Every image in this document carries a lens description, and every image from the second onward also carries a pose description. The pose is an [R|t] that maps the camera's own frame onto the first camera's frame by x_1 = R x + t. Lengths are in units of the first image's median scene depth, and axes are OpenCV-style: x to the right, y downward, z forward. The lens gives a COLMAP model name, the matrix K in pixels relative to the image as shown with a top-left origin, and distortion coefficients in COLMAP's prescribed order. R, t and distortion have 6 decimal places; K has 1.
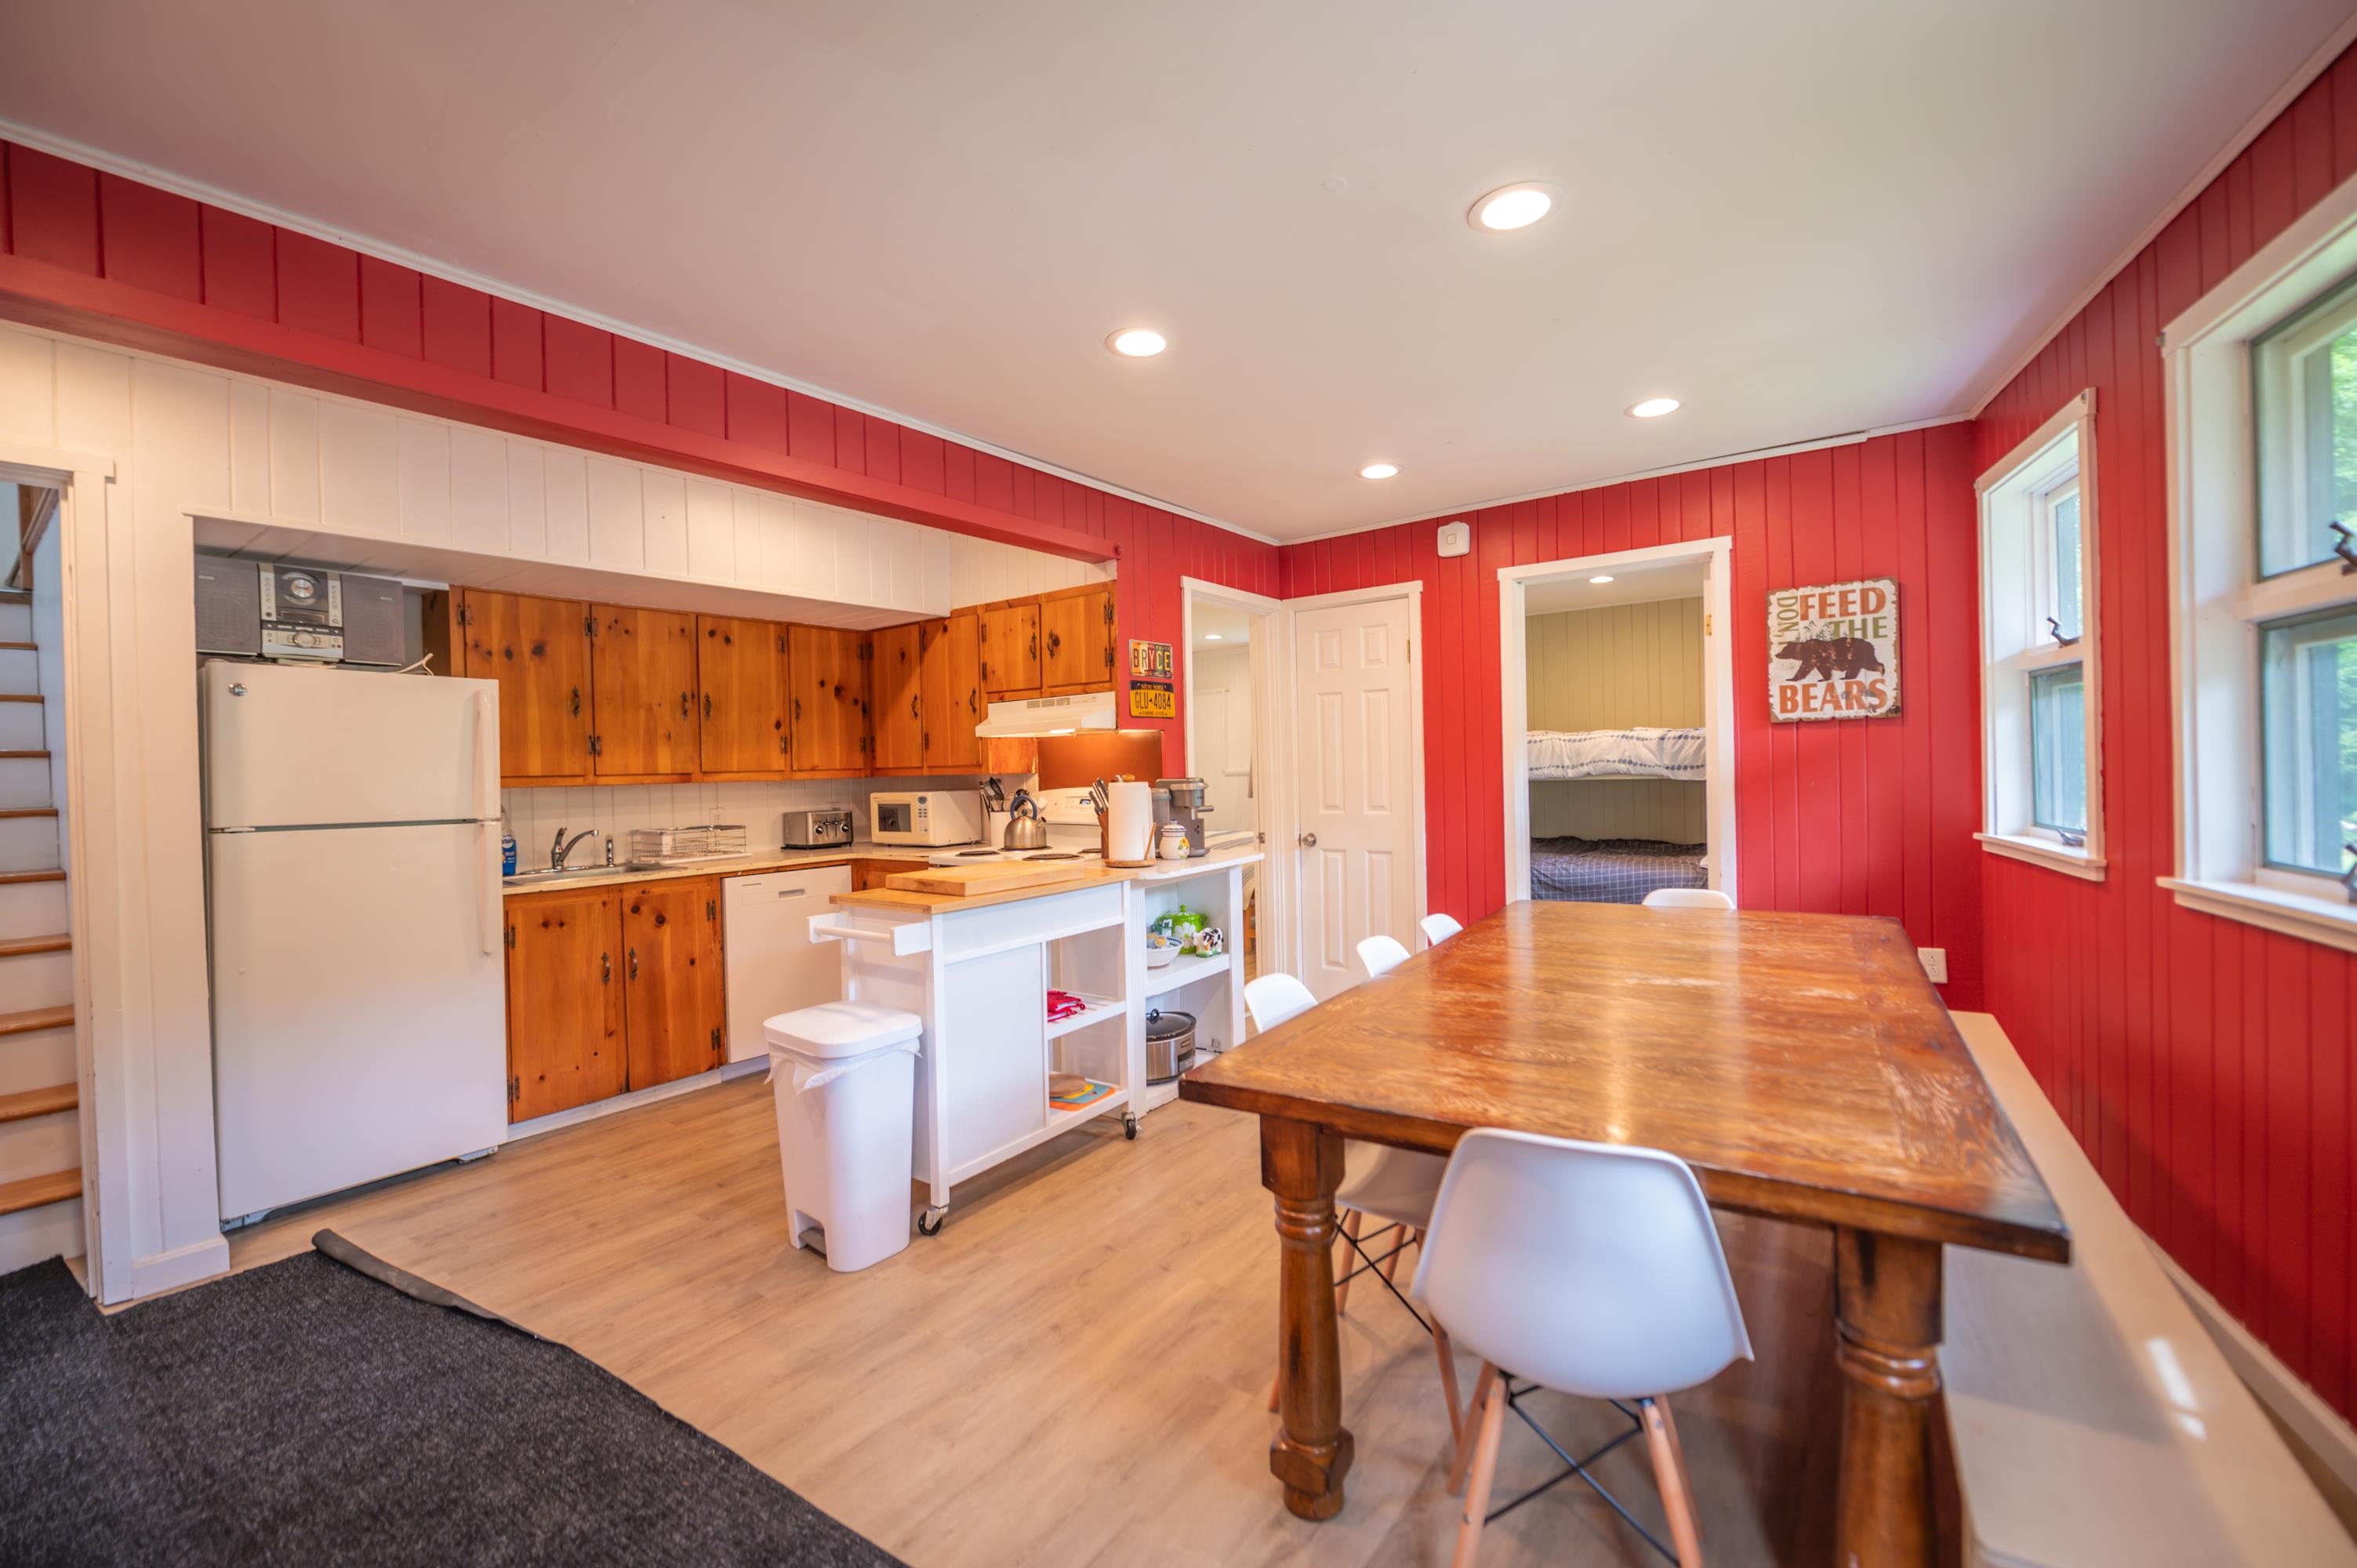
lens RADIAL K [[937.7, 0, 1159.7], [0, 937.7, 774.0], [0, 0, 1]] dist [-0.010447, 0.000256]
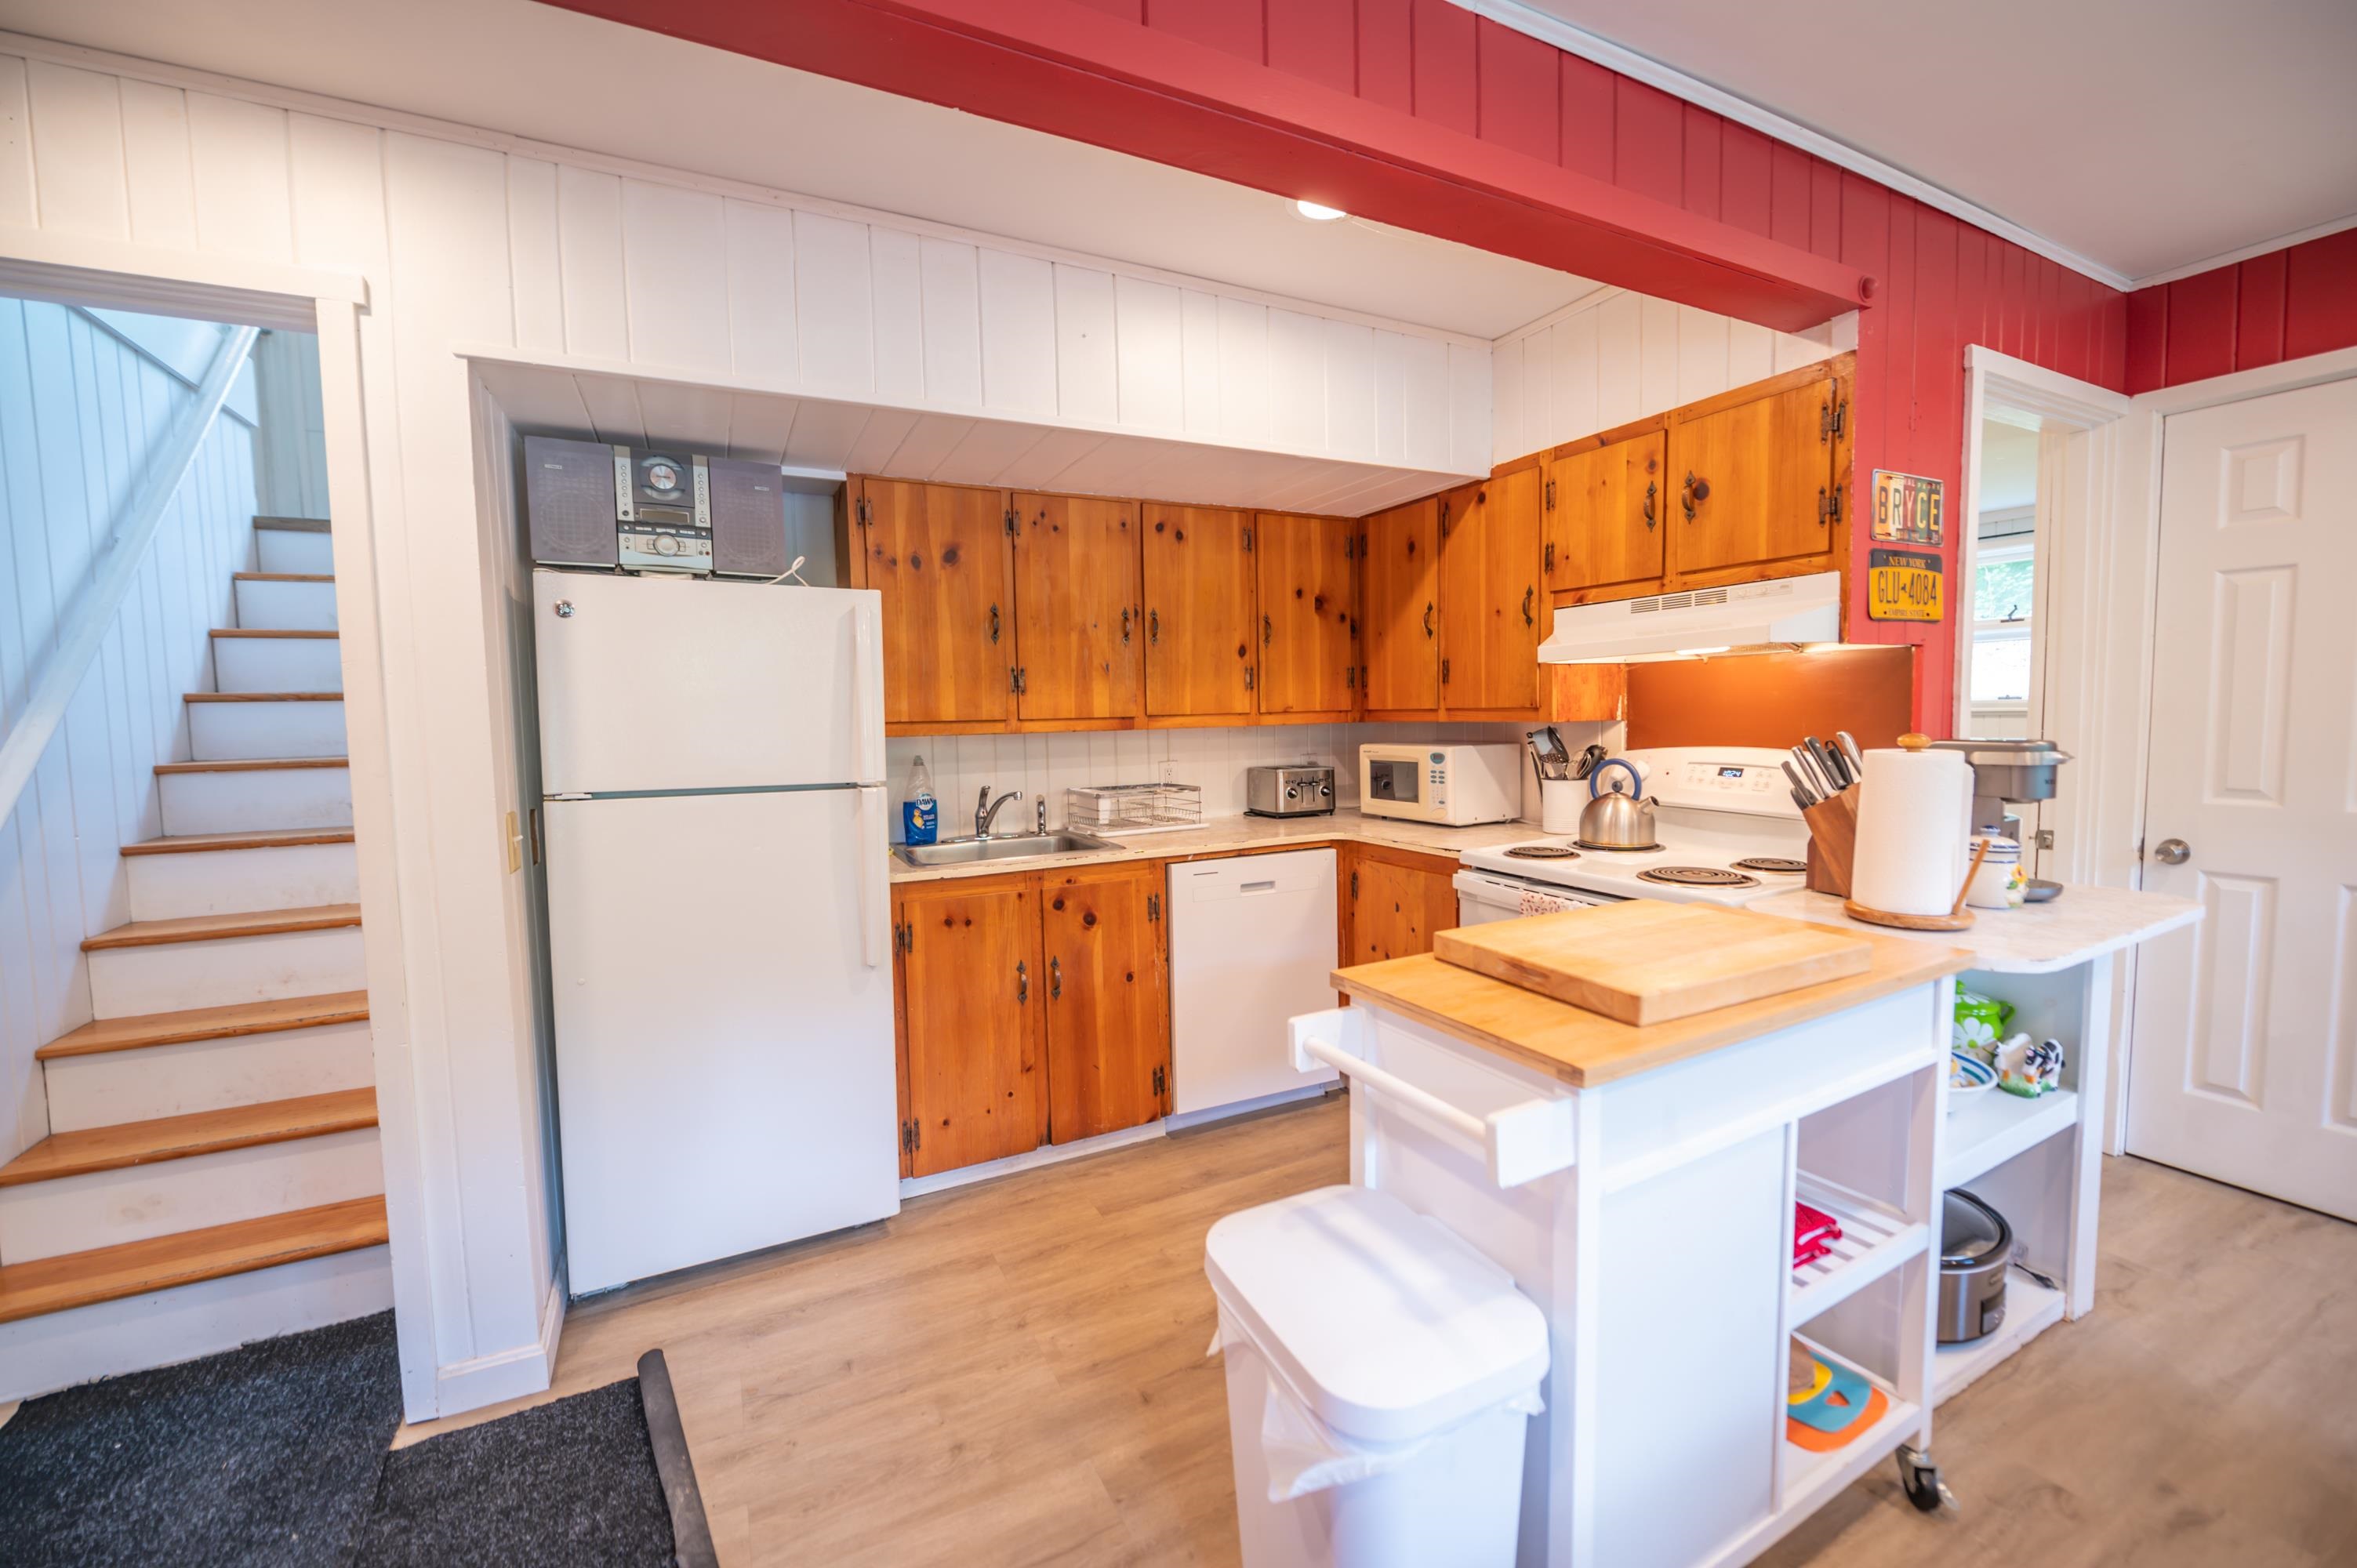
lens RADIAL K [[937.7, 0, 1179.0], [0, 937.7, 775.5], [0, 0, 1]] dist [-0.010447, 0.000256]
pose [[0.898804, 0.037118, -0.436776, -0.148391], [-0.005359, 0.997264, 0.073721, -0.010534], [0.438317, -0.063920, 0.896545, 0.364139]]
